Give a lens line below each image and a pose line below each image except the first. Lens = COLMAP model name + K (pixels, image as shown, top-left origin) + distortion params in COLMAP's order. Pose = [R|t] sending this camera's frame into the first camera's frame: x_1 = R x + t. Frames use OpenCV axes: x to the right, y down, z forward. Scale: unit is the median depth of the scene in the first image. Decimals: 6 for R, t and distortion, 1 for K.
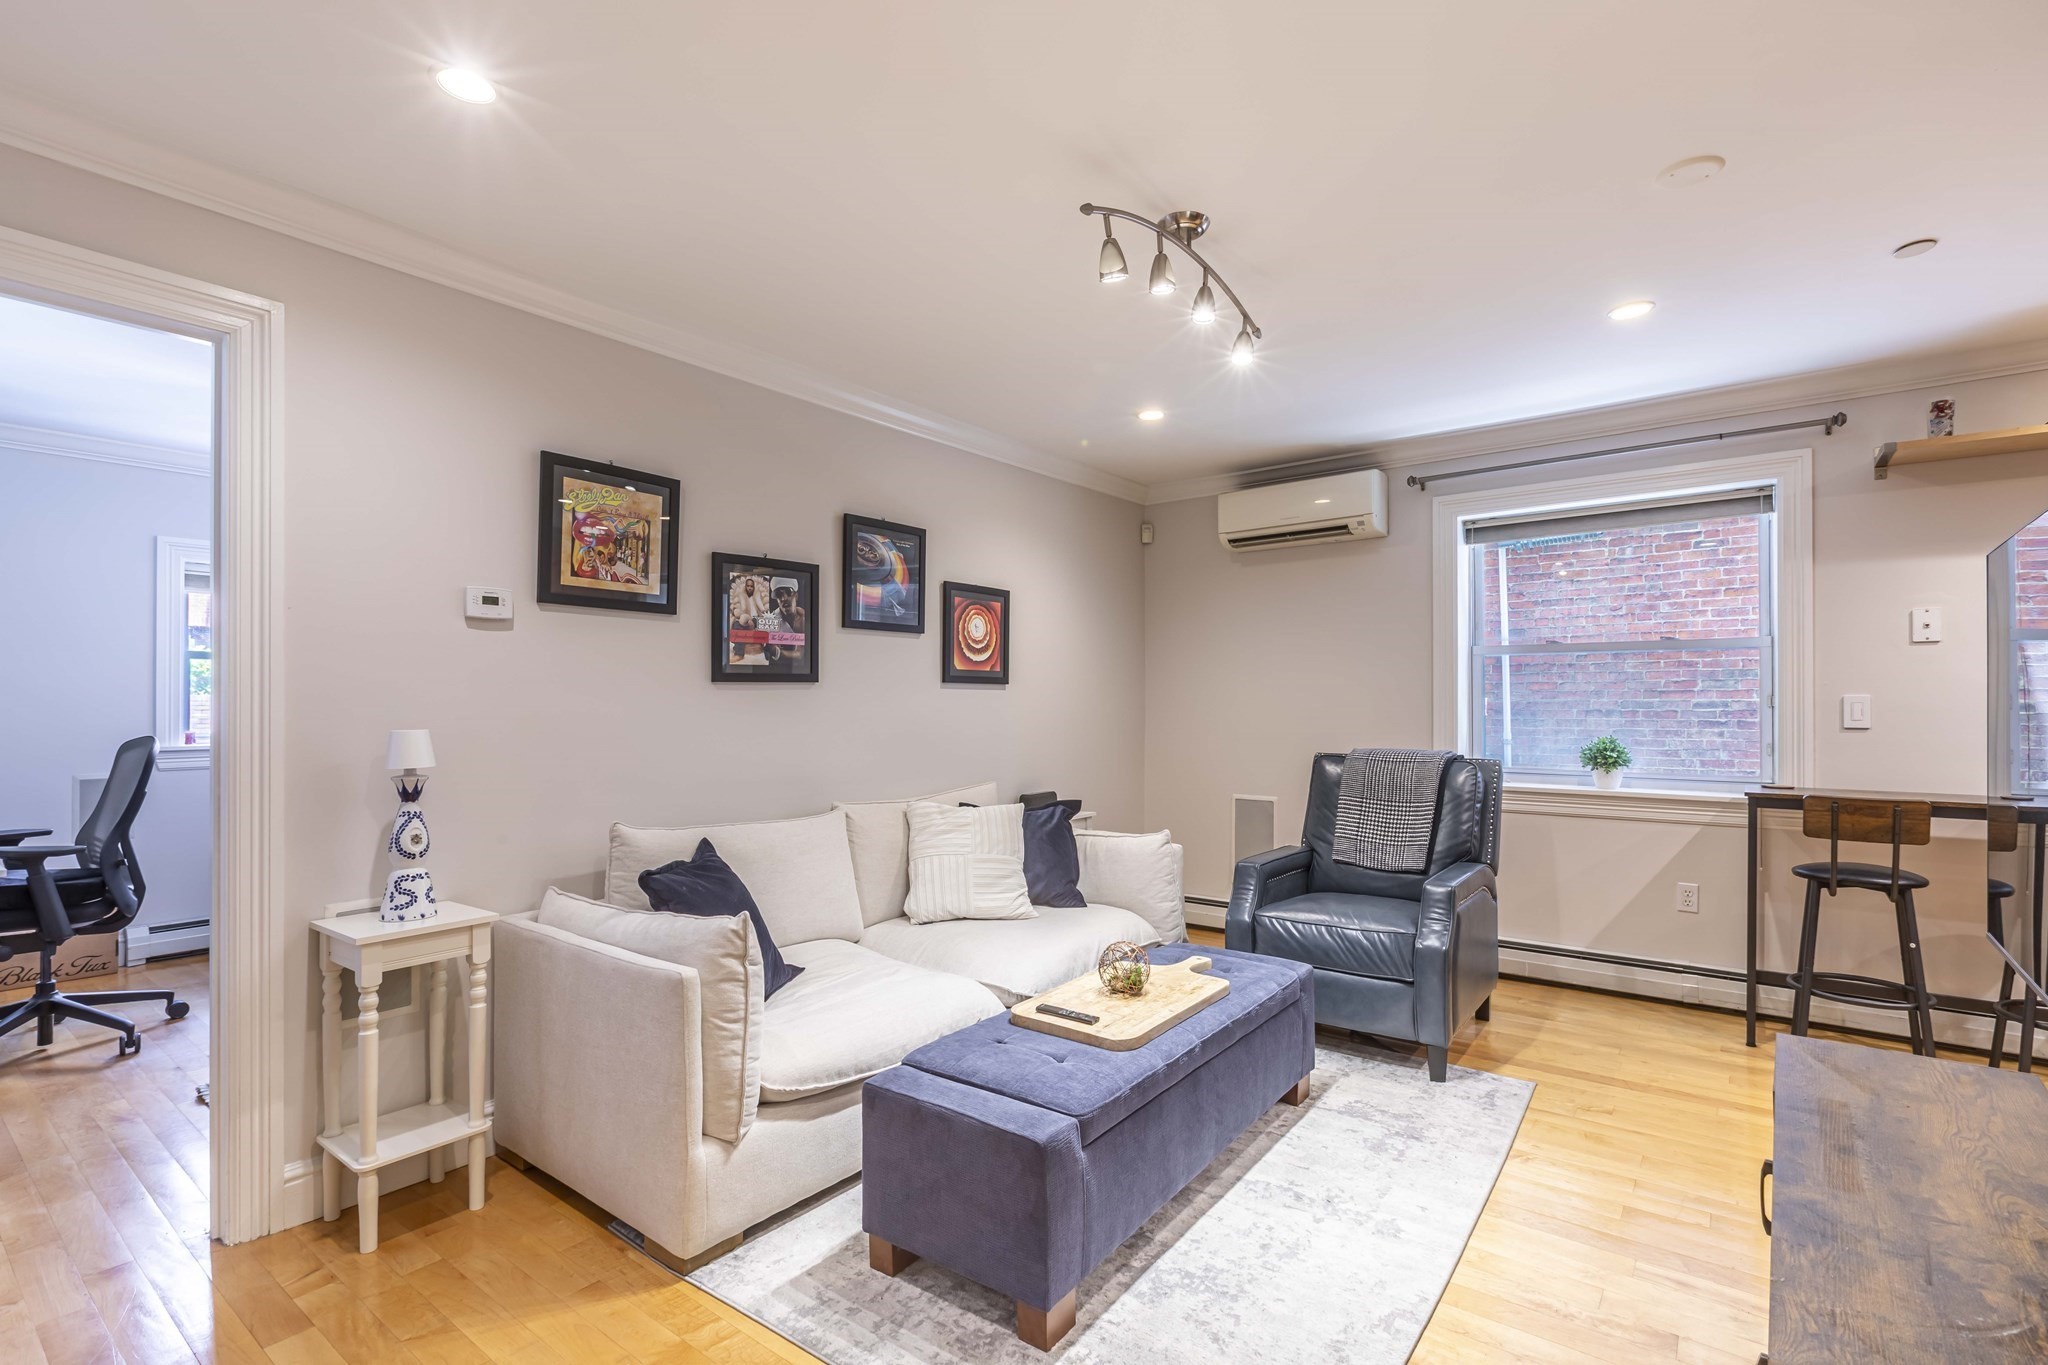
lens RADIAL K [[938.4, 0, 1025.1], [0, 938.4, 693.9], [0, 0, 1]] dist [0.002317, 0.001060]
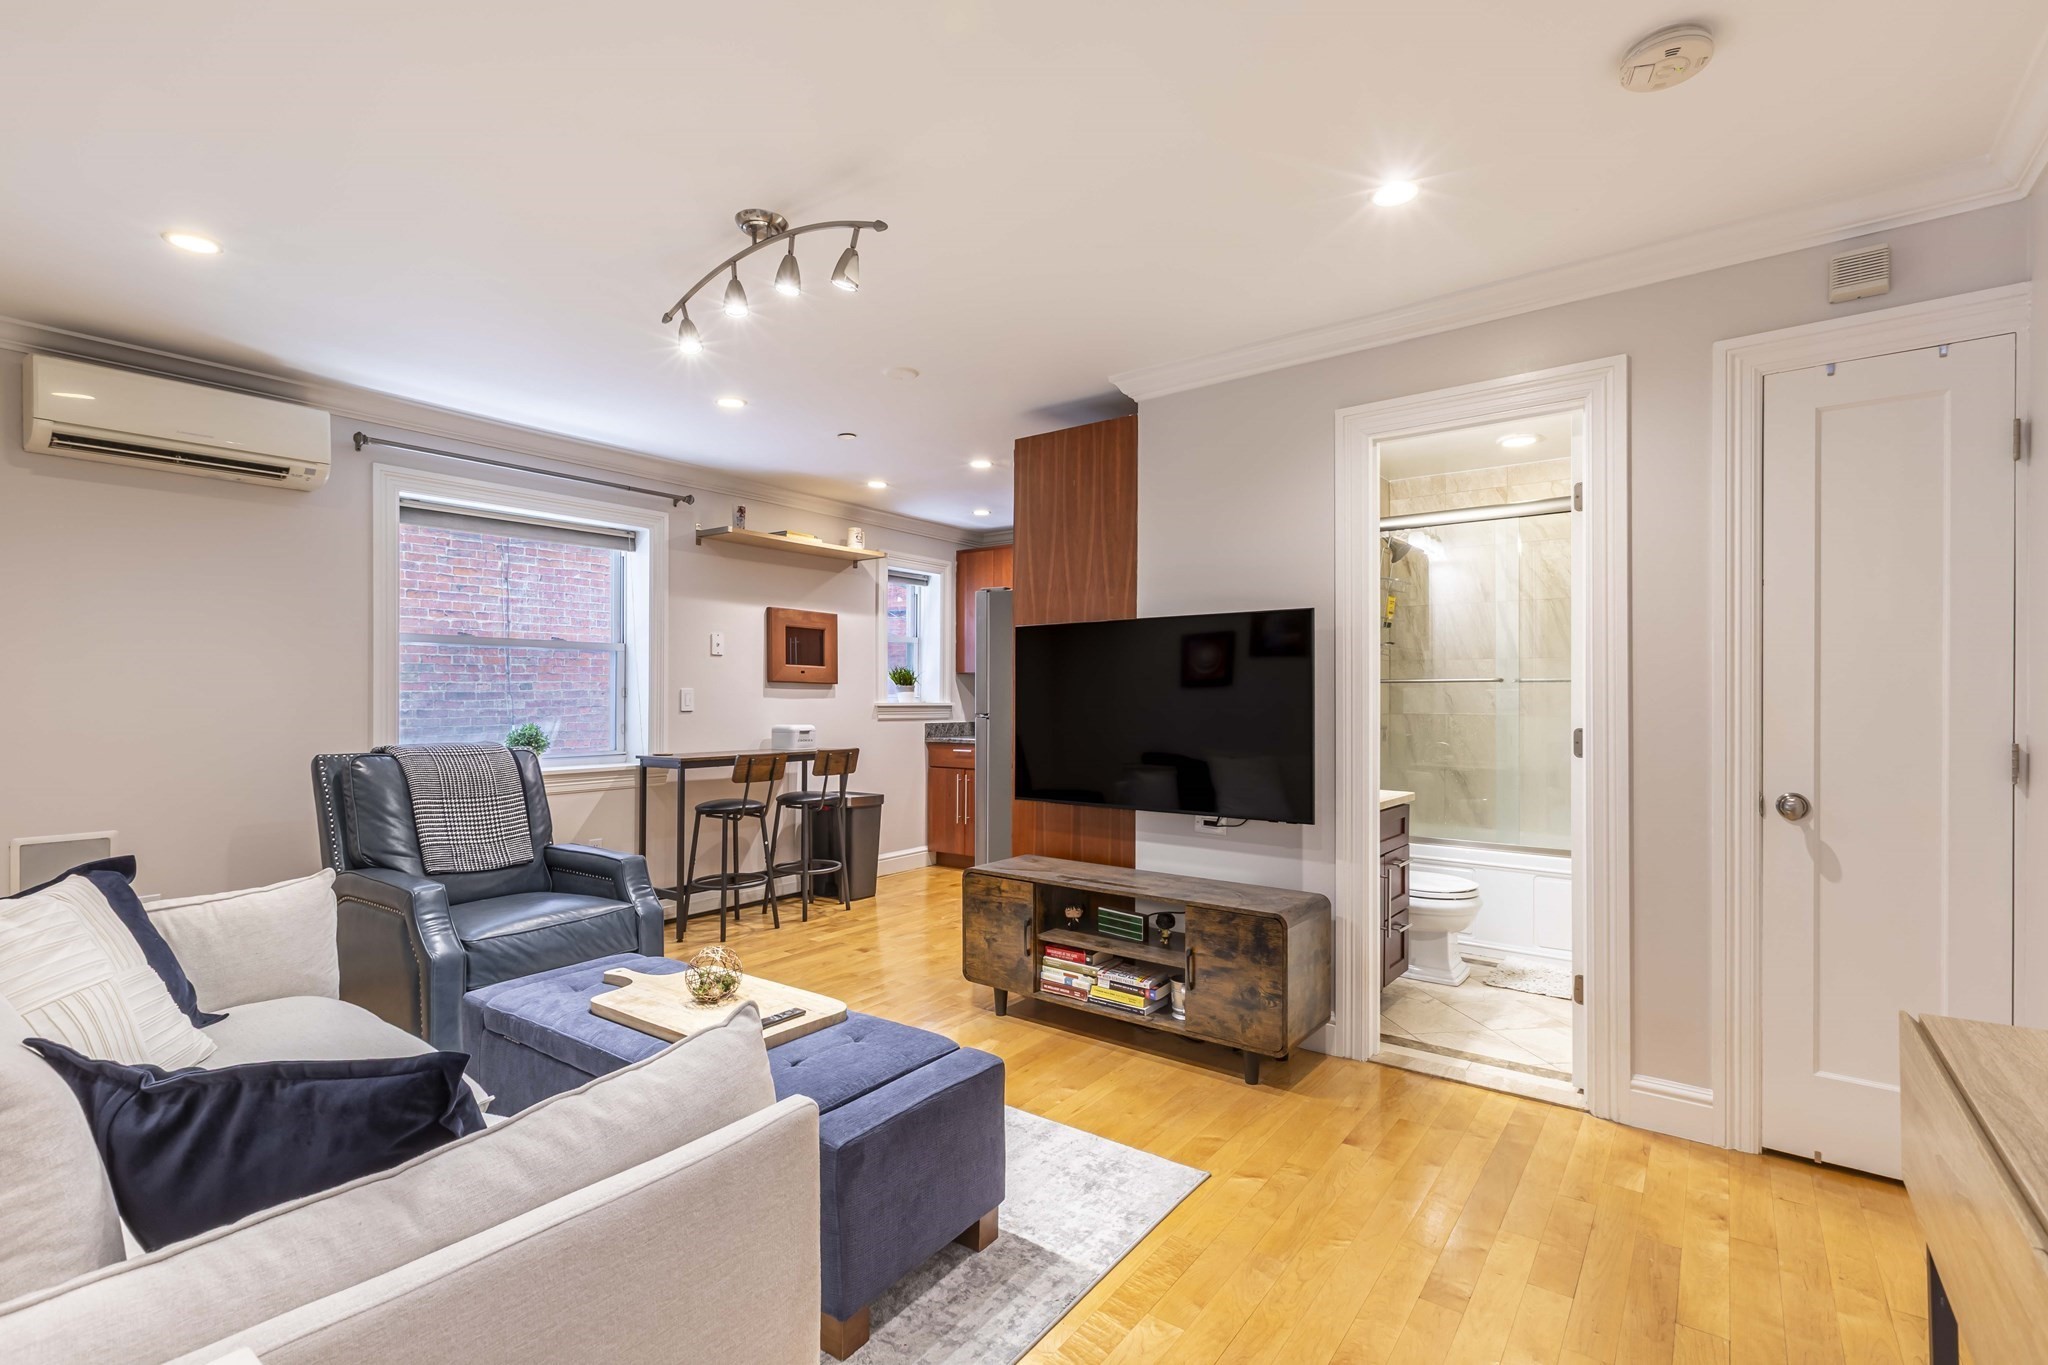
lens RADIAL K [[938.4, 0, 1030.2], [0, 938.4, 687.5], [0, 0, 1]] dist [0.002317, 0.001060]
pose [[-0.027330, 0.009085, 0.999585, -0.638611], [-0.008185, 0.999923, -0.009312, 0.009787], [-0.999593, -0.008437, -0.027254, 0.543090]]
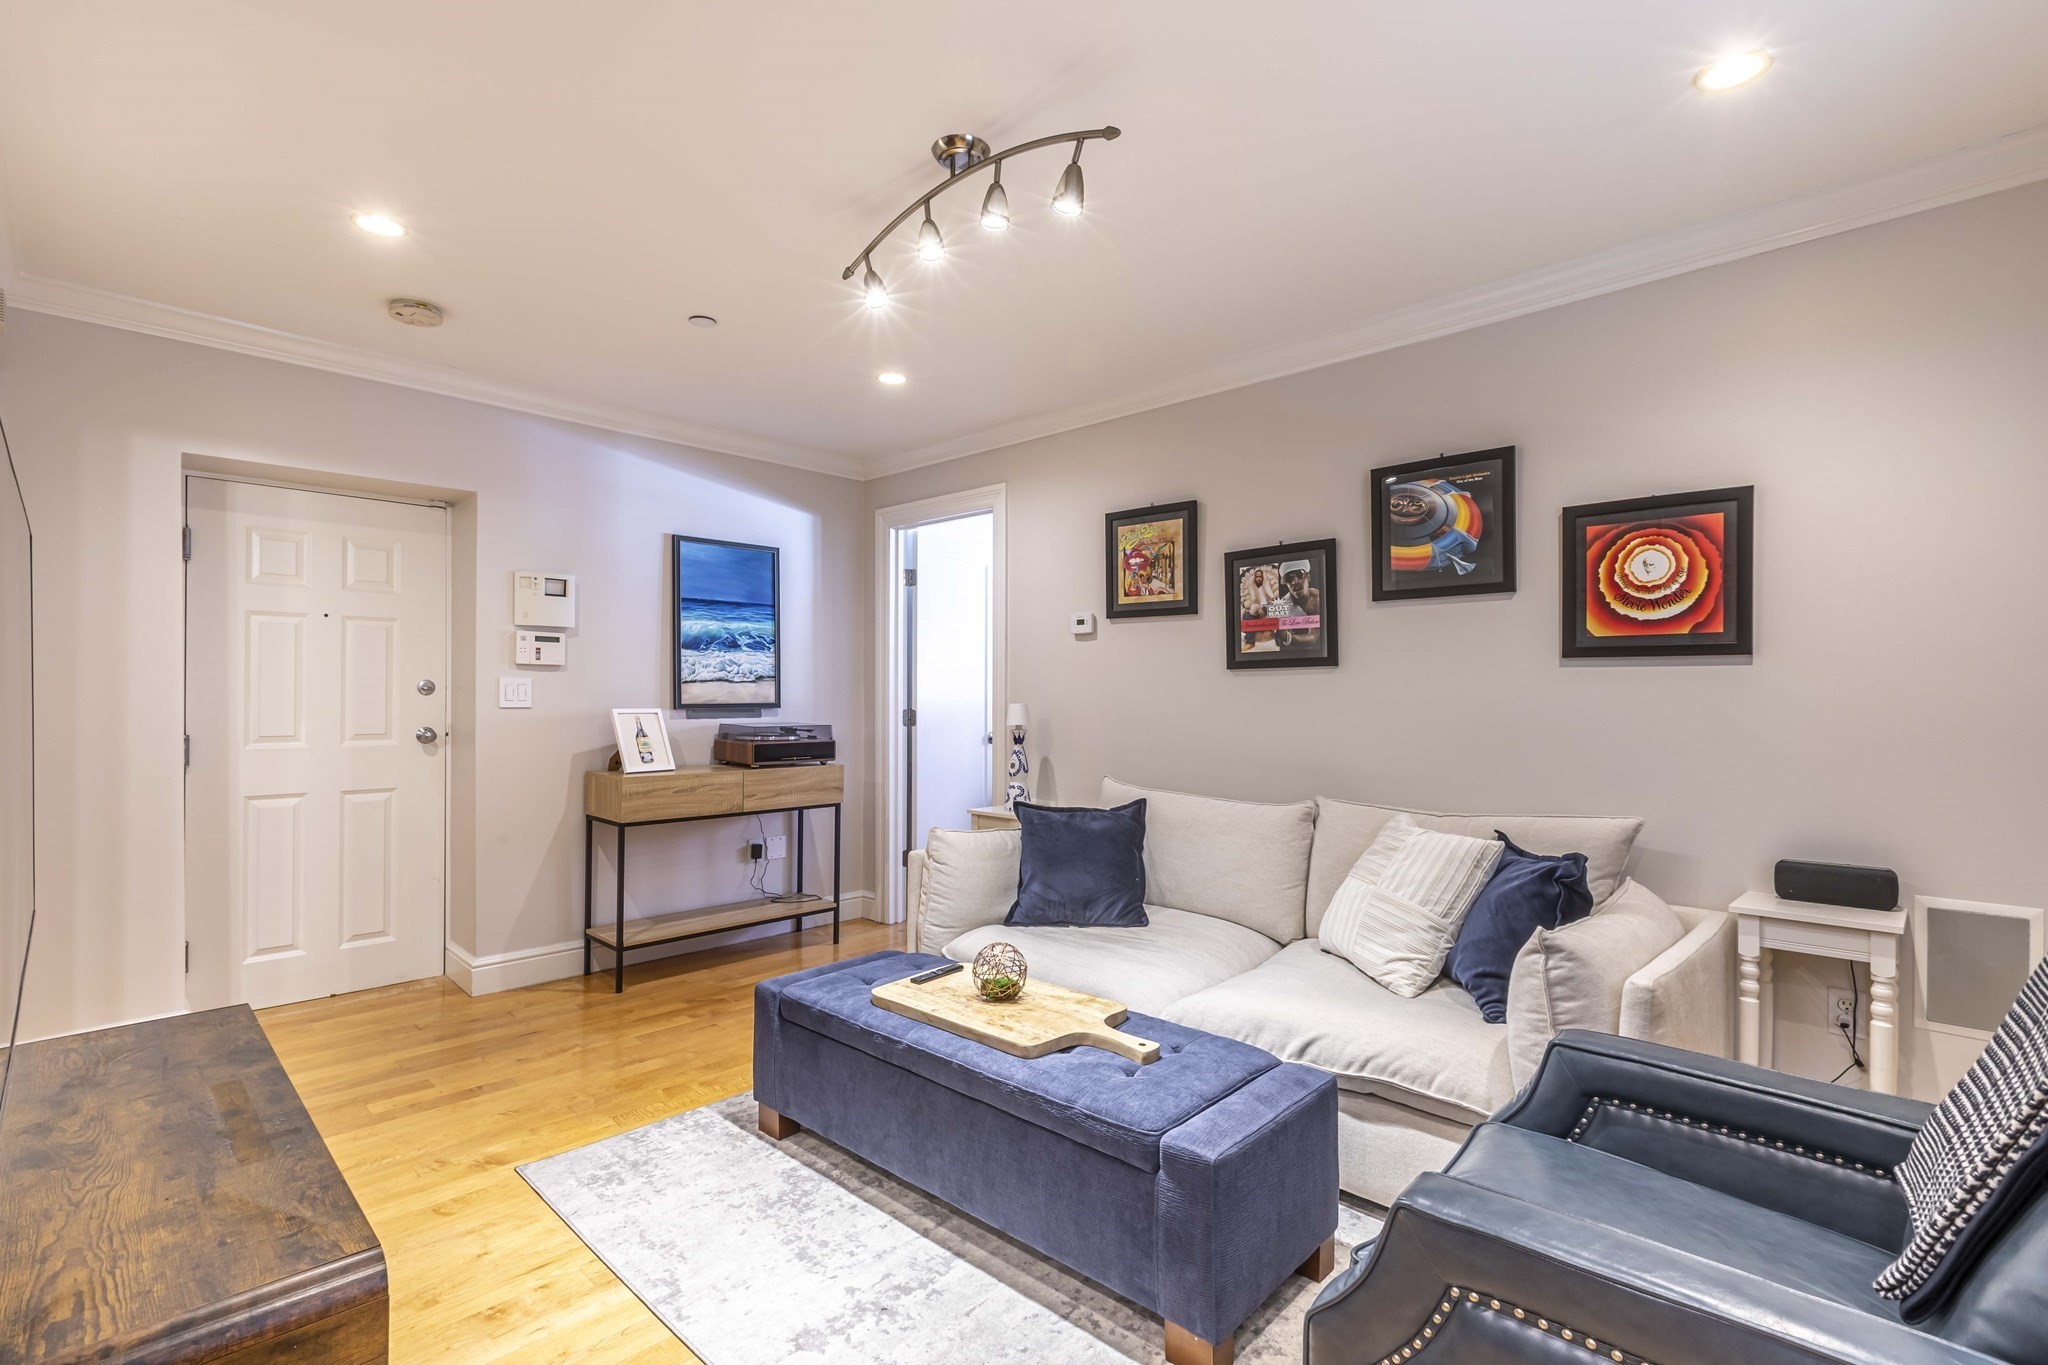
lens RADIAL K [[938.4, 0, 1024.7], [0, 938.4, 692.6], [0, 0, 1]] dist [0.002317, 0.001060]
pose [[-0.101242, 0.001538, -0.994861, 0.780965], [0.007044, 0.999975, 0.000829, 0.011845], [0.994837, -0.006924, -0.101251, 0.851127]]
